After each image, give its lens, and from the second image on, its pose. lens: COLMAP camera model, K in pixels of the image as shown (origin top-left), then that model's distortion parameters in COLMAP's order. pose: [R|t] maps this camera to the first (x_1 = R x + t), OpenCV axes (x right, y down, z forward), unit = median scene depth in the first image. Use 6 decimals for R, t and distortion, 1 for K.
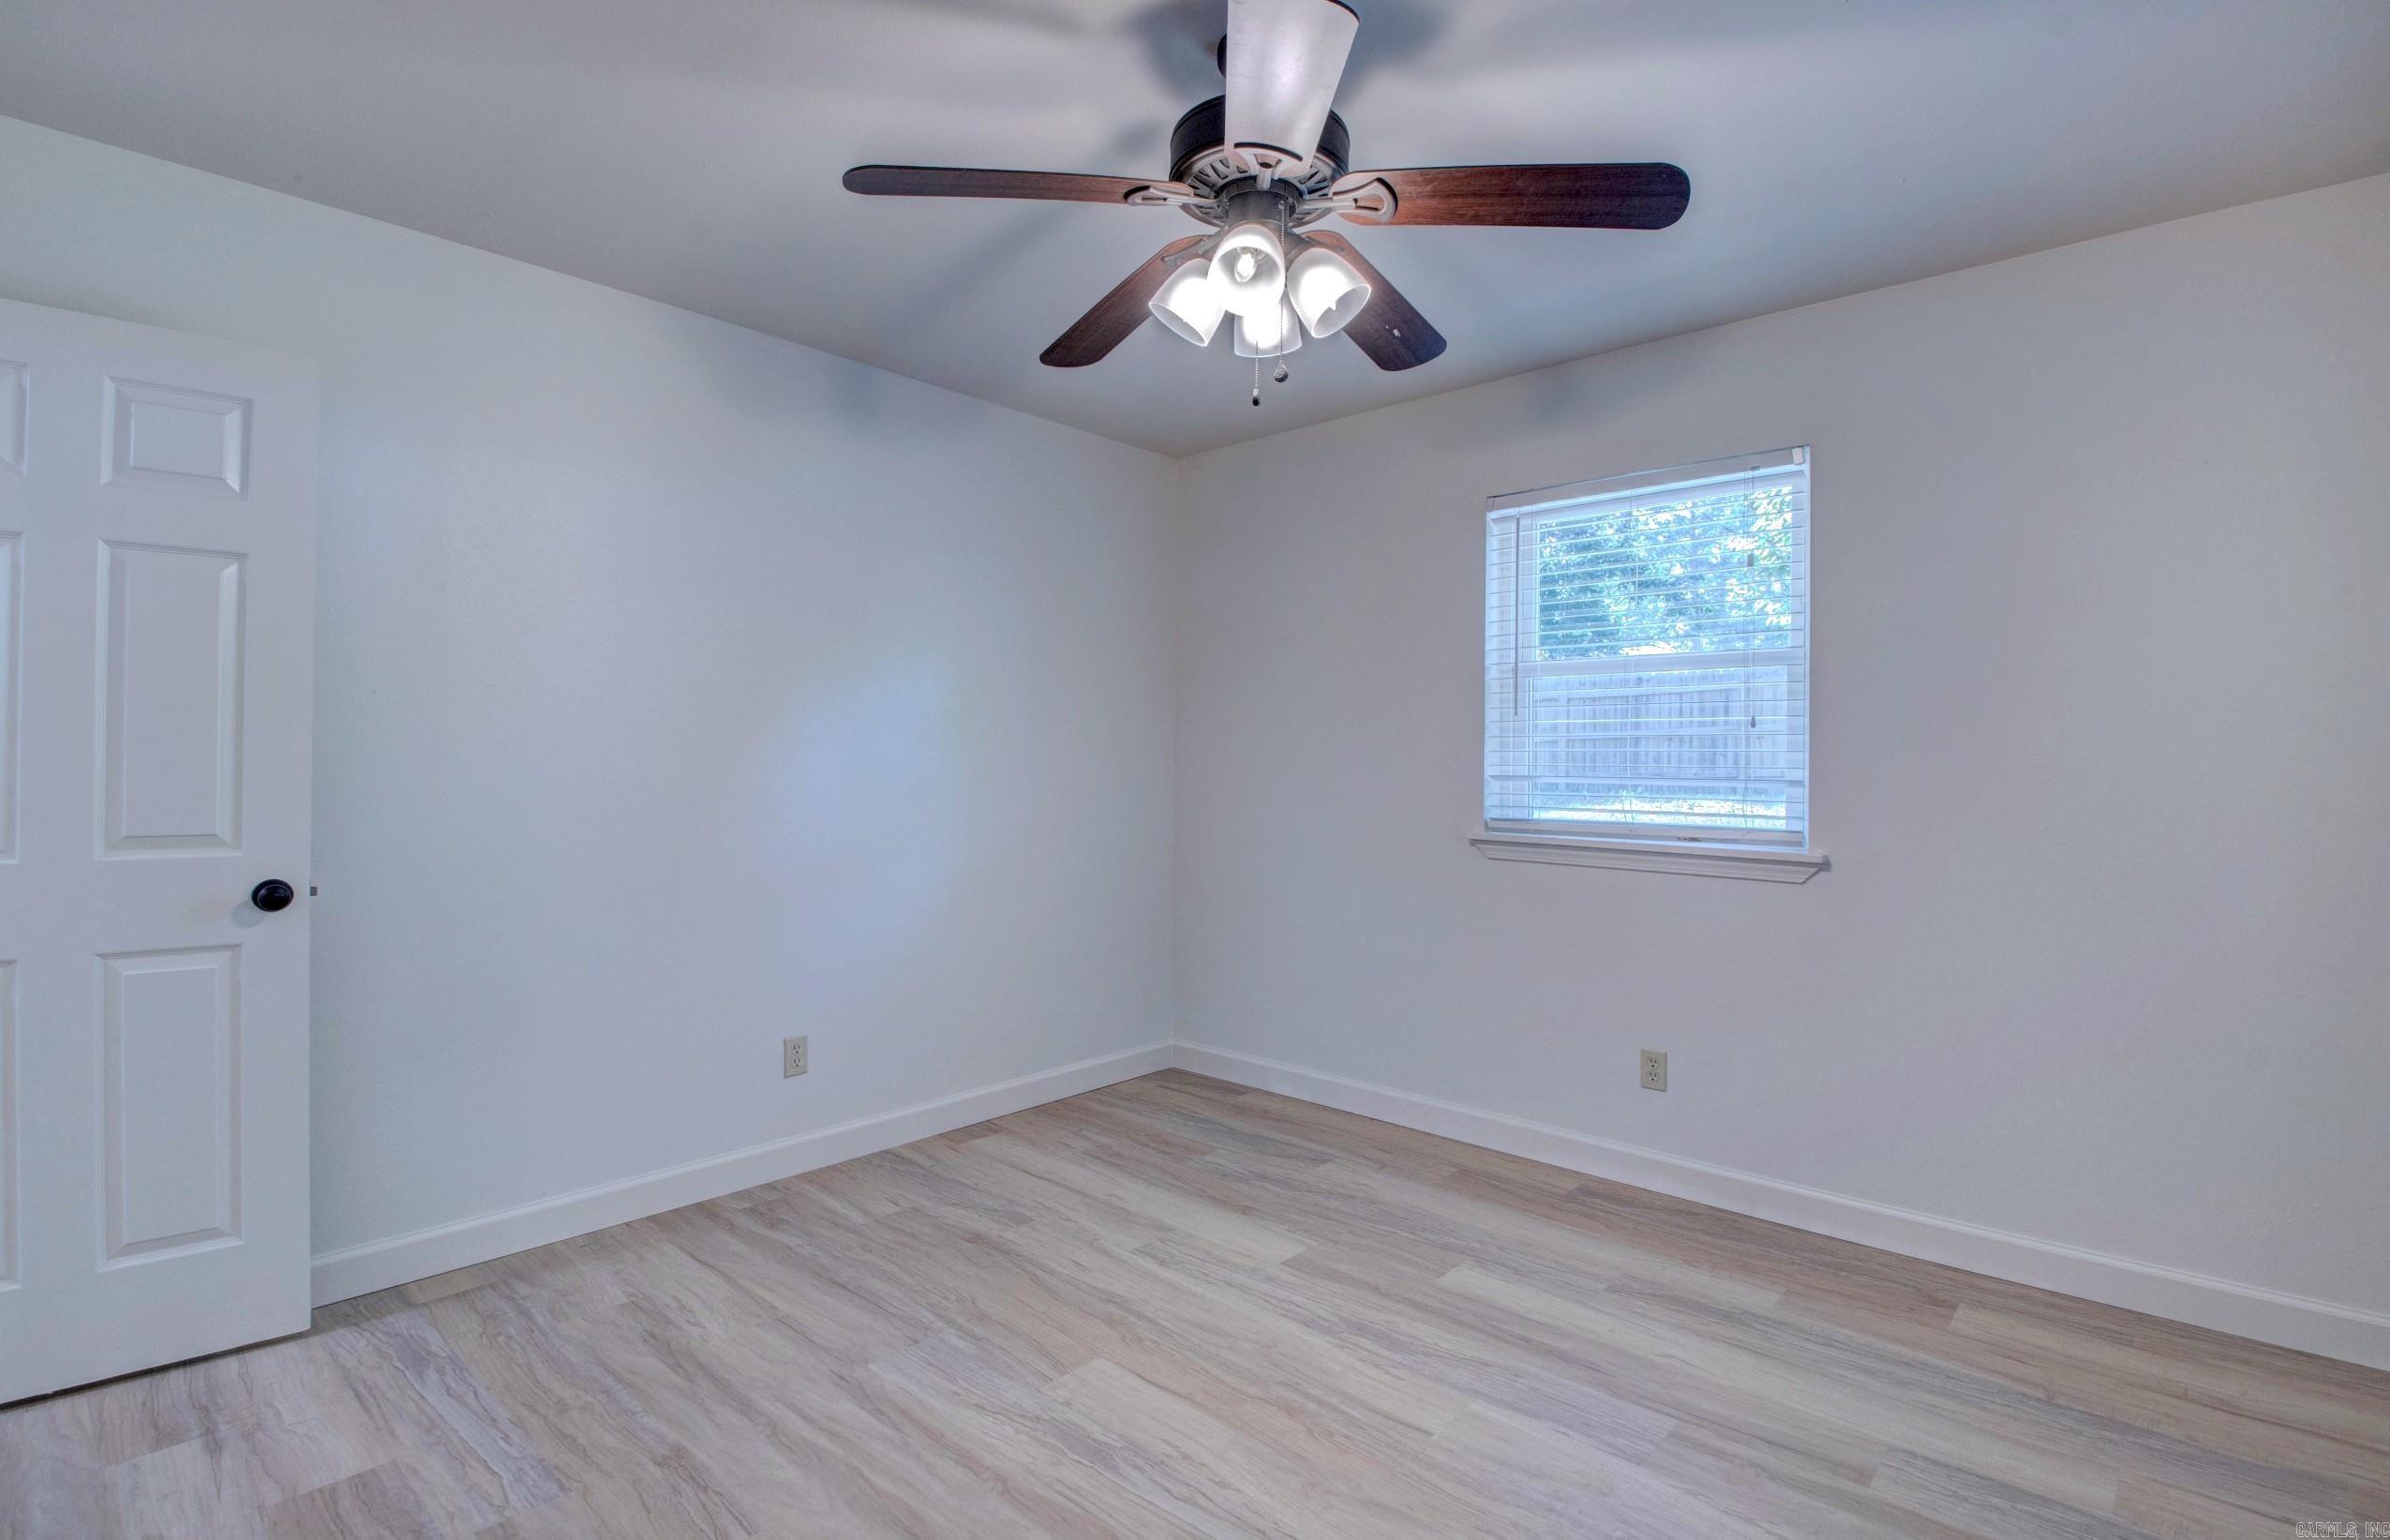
lens RADIAL K [[1141.0, 0, 1179.6], [0, 1141.0, 758.8], [0, 0, 1]] dist [0.023433, -0.030327]
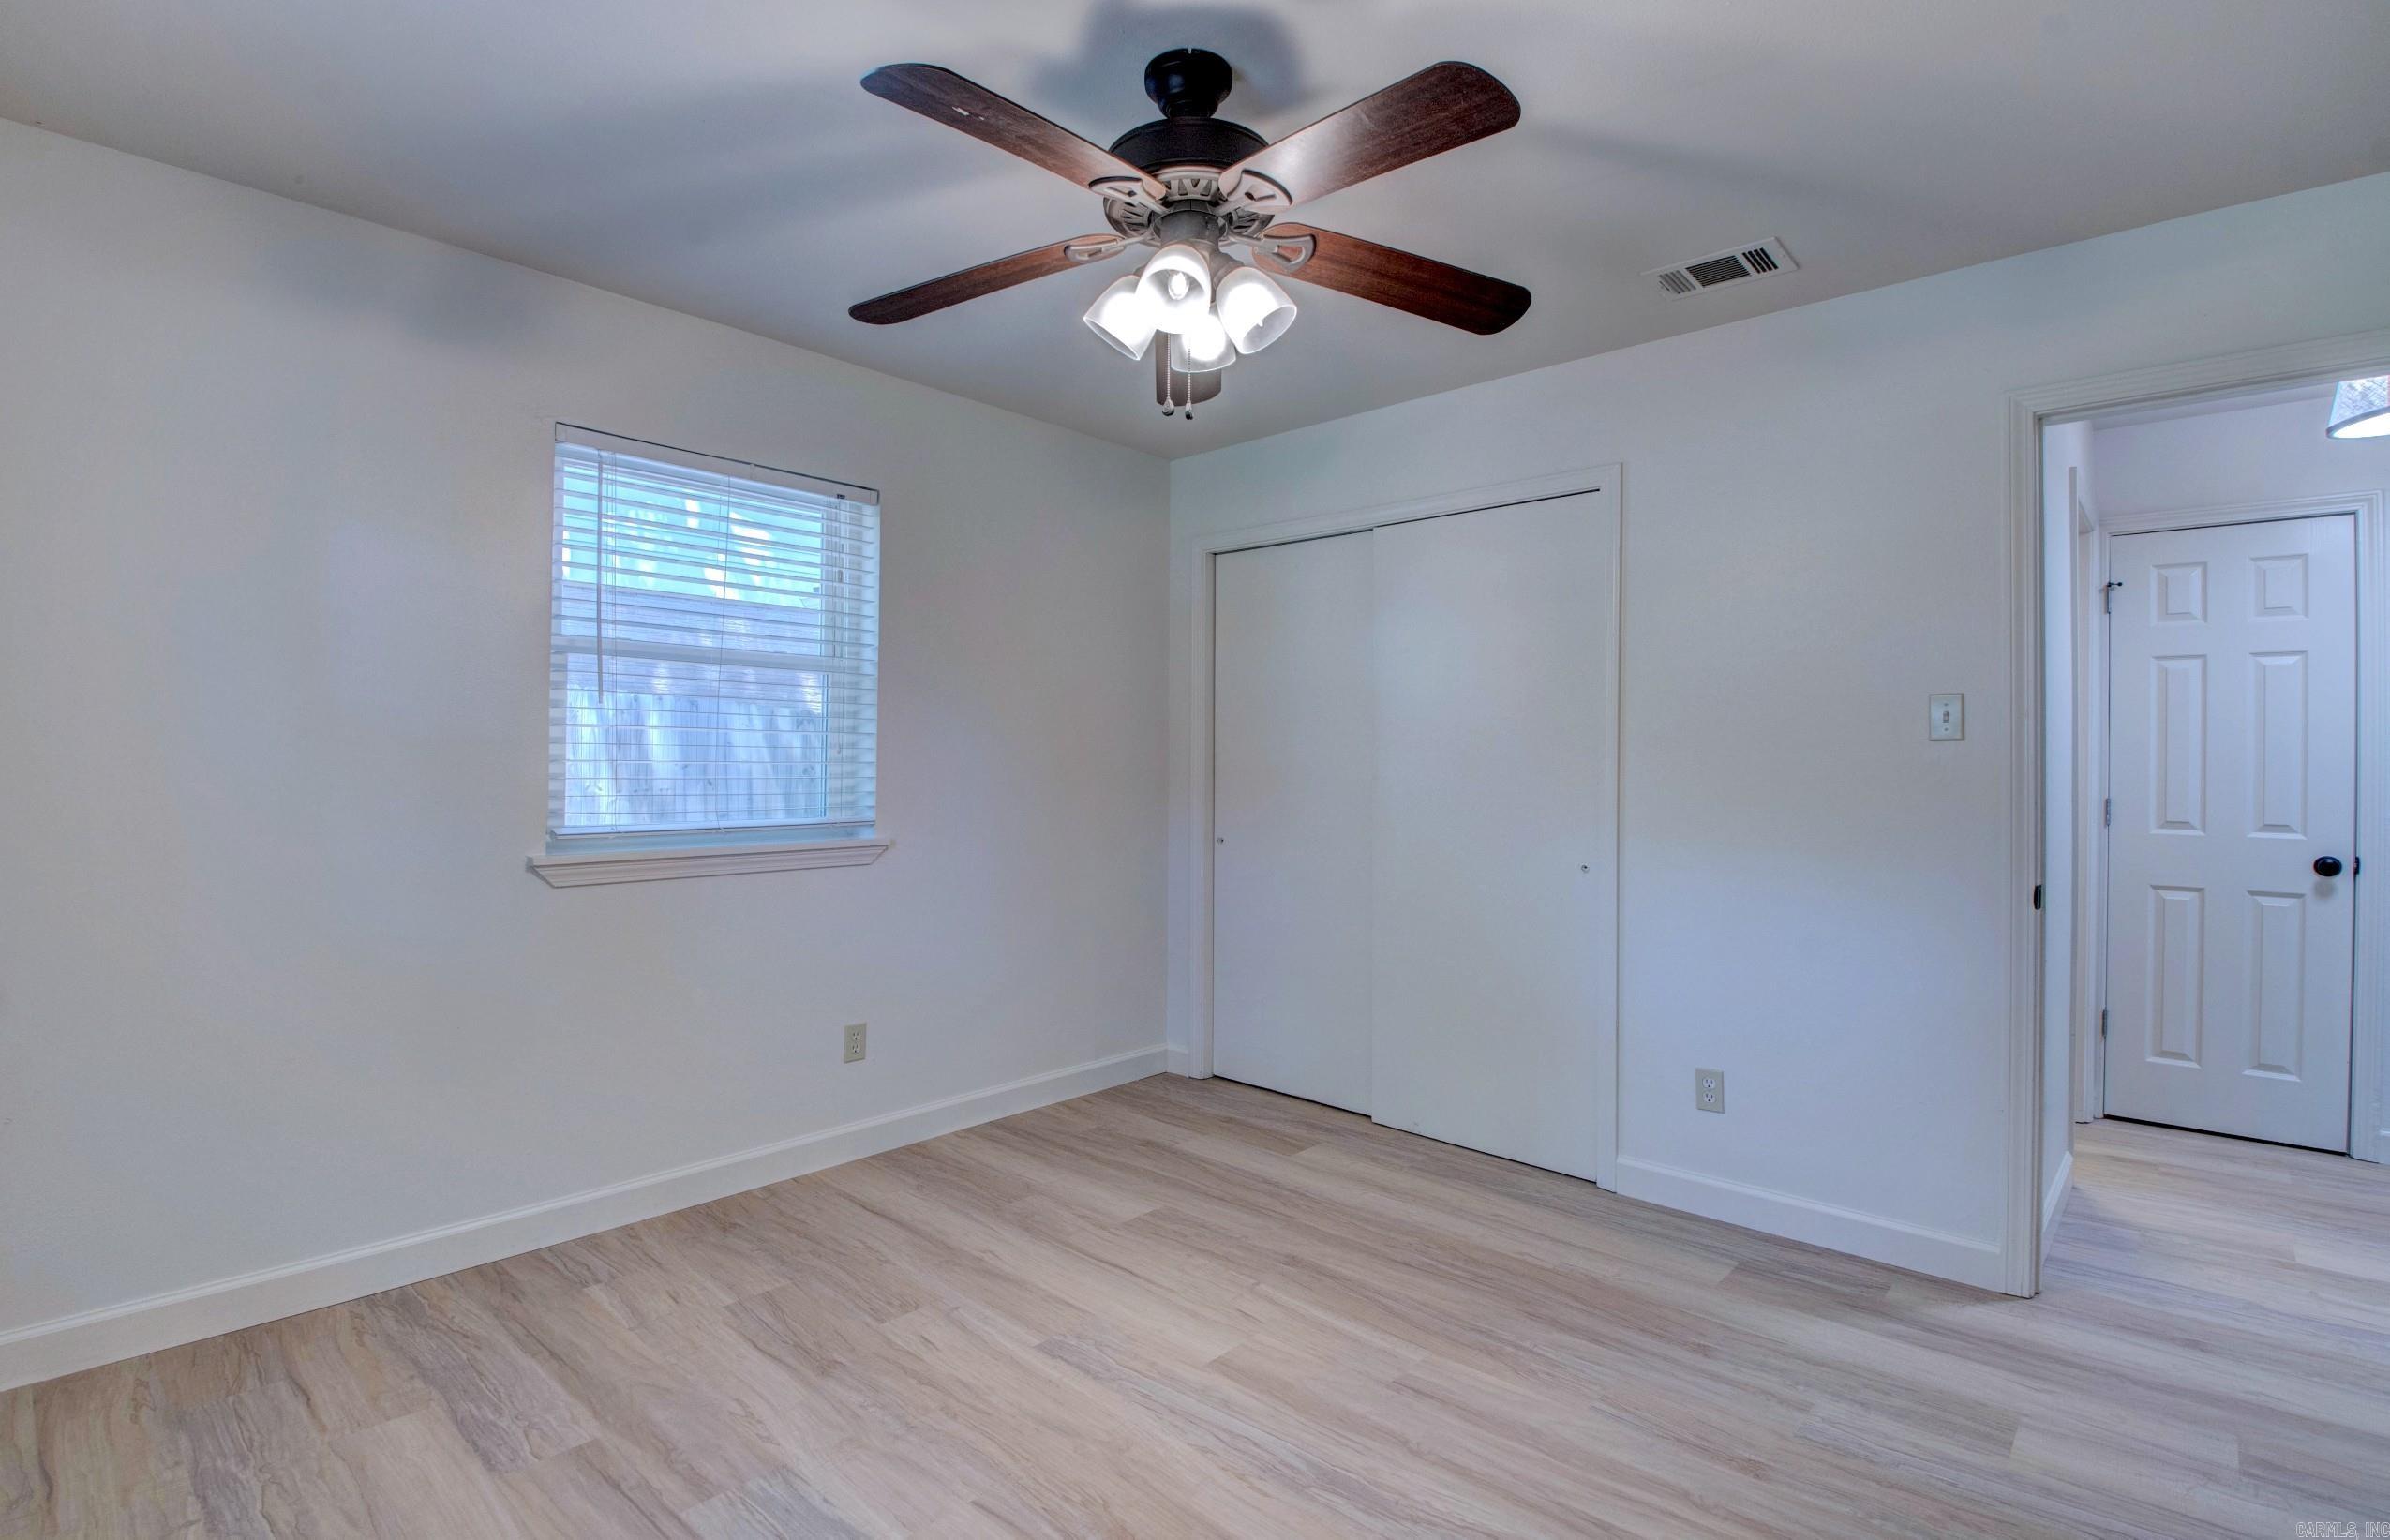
lens RADIAL K [[1126.9, 0, 1189.8], [0, 1126.9, 761.8], [0, 0, 1]] dist [0.021365, -0.029193]
pose [[-0.999837, -0.017092, -0.005777, 0.051678], [-0.017066, 0.999844, -0.004459, 0.003431], [0.005852, -0.004360, -0.999973, 1.557867]]
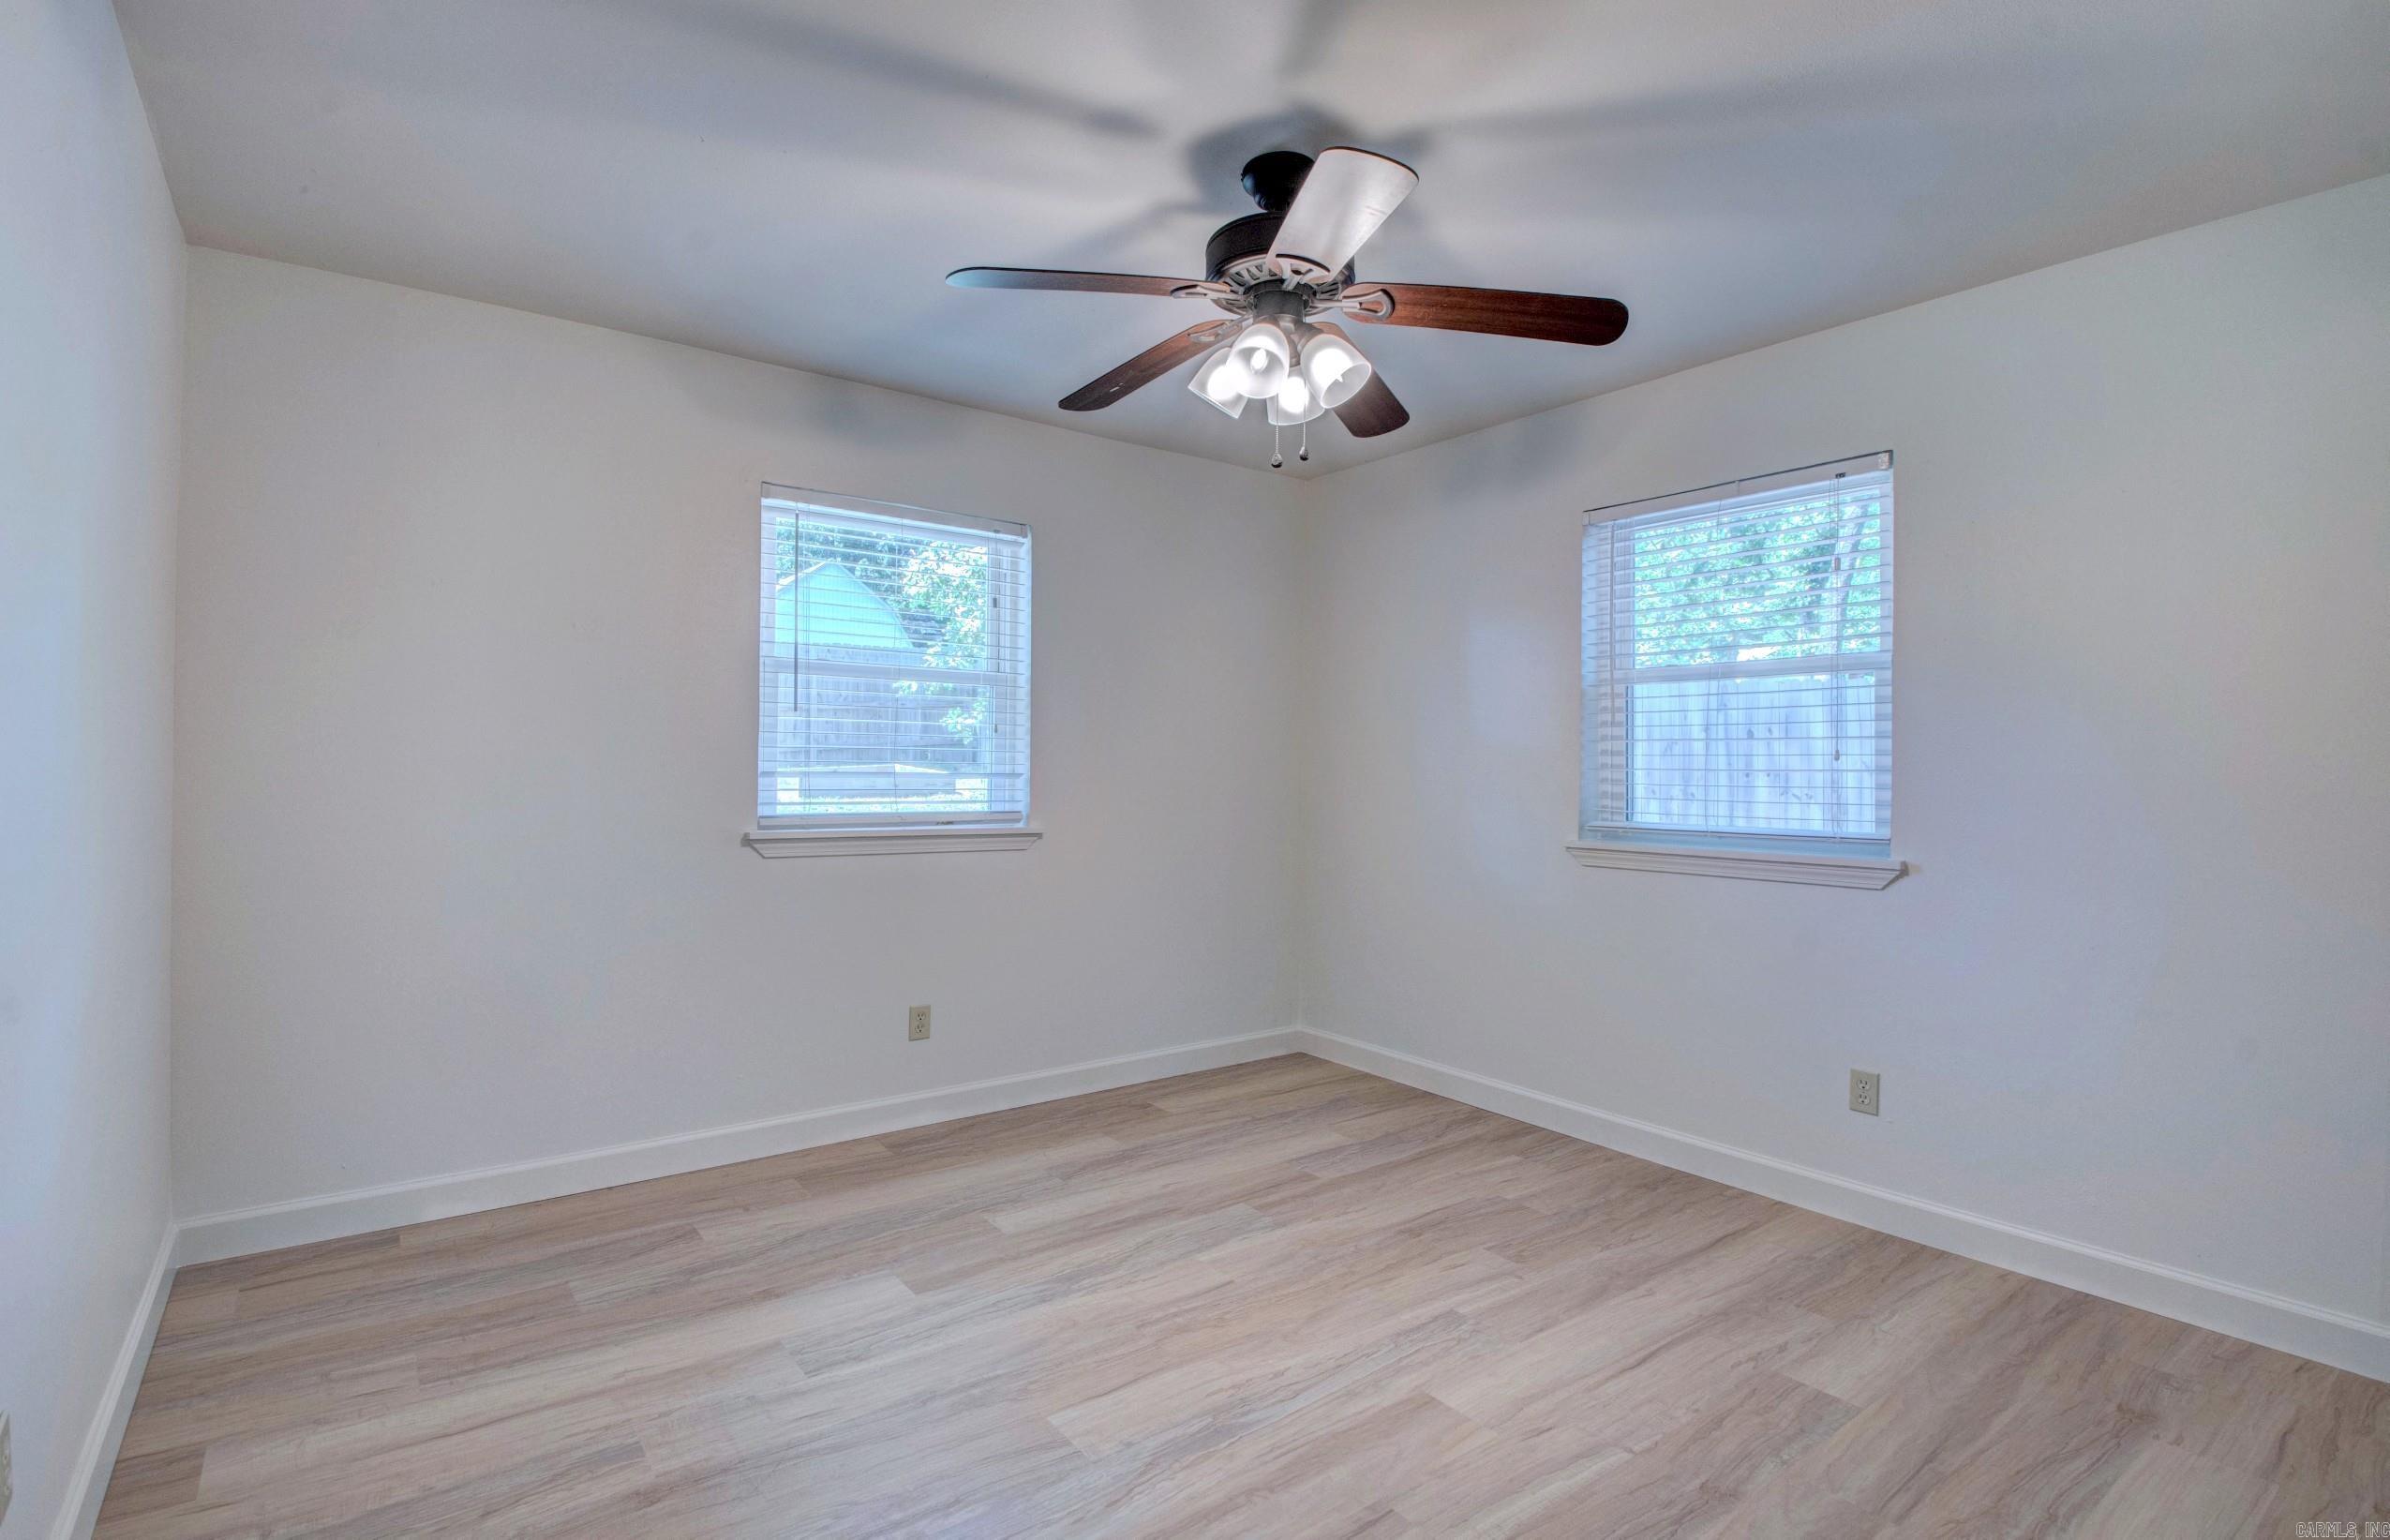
lens RADIAL K [[1126.9, 0, 1189.8], [0, 1126.9, 761.8], [0, 0, 1]] dist [0.021365, -0.029193]
pose [[0.181506, -0.001672, 0.983388, -0.857640], [-0.009575, 0.999948, 0.003468, -0.001331], [-0.983343, -0.010045, 0.181480, 0.674426]]
